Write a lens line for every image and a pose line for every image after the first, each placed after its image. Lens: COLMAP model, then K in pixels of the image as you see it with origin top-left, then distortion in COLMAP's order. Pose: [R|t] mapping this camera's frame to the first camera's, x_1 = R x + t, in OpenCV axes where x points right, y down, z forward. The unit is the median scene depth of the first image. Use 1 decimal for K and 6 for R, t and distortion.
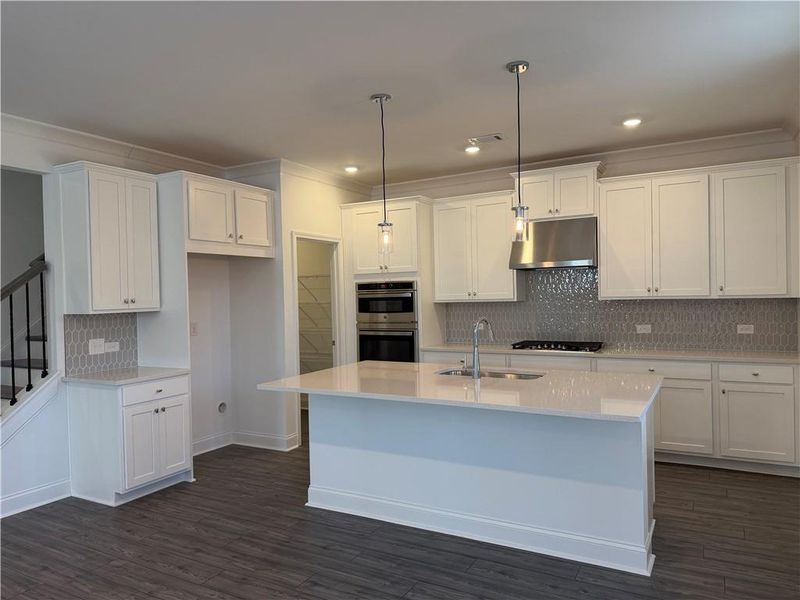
lens RADIAL K [[563.5, 0, 396.6], [0, 563.5, 304.7], [0, 0, 1]] dist [0.048471, -0.056906]
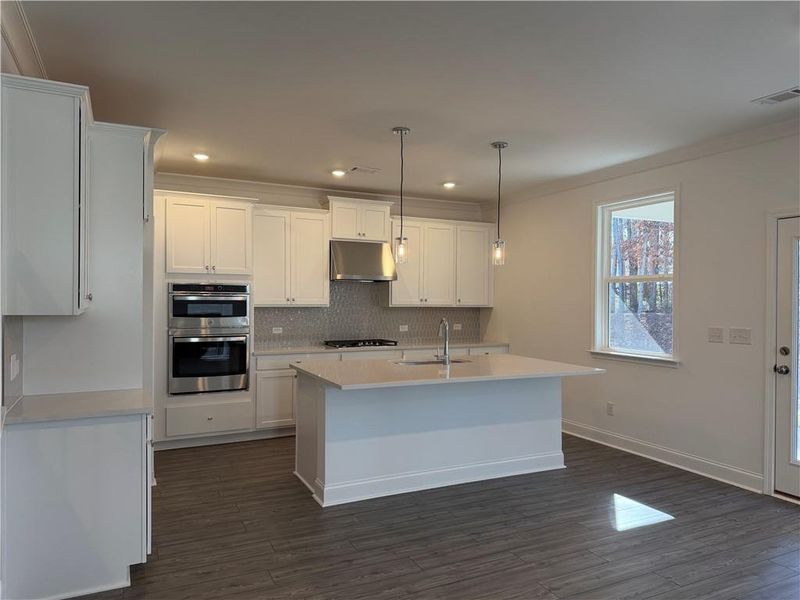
lens RADIAL K [[563.5, 0, 398.3], [0, 563.5, 296.4], [0, 0, 1]] dist [0.048471, -0.056906]
pose [[0.561581, 0.033188, 0.826756, -0.760556], [-0.005346, 0.999320, -0.036484, 0.016067], [-0.827405, 0.016069, 0.561376, 0.267974]]
